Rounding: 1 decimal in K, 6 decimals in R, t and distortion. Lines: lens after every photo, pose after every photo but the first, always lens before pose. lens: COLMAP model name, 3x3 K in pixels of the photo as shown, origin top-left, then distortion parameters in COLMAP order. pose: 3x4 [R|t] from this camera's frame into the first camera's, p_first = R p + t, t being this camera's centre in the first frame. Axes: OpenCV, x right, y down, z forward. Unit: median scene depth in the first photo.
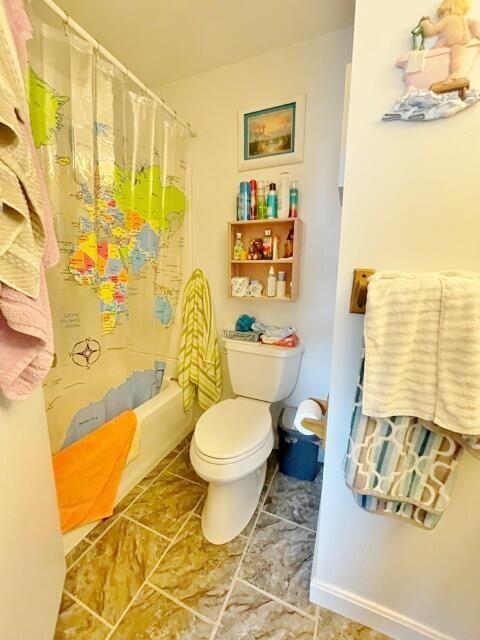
lens RADIAL K [[257.6, 0, 240.0], [0, 257.6, 320.2], [0, 0, 1]] dist [-0.003082, -0.000215]
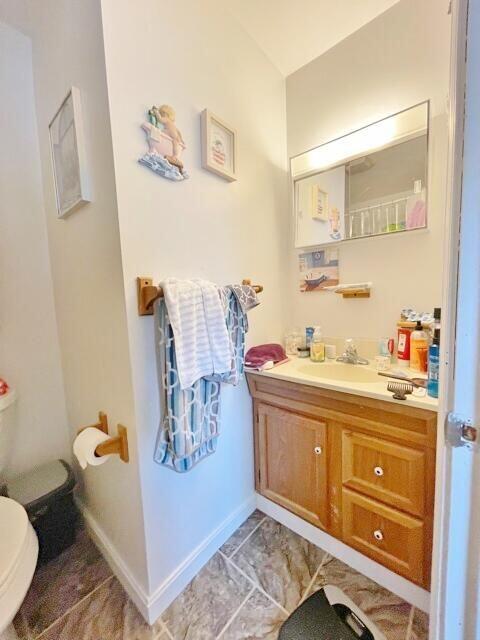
lens RADIAL K [[257.6, 0, 240.1], [0, 257.6, 318.3], [0, 0, 1]] dist [-0.003082, -0.000215]
pose [[0.304858, -0.124247, 0.944259, -0.603418], [0.224095, 0.972976, 0.055676, 0.020218], [-0.925658, 0.194630, 0.324462, 0.271624]]
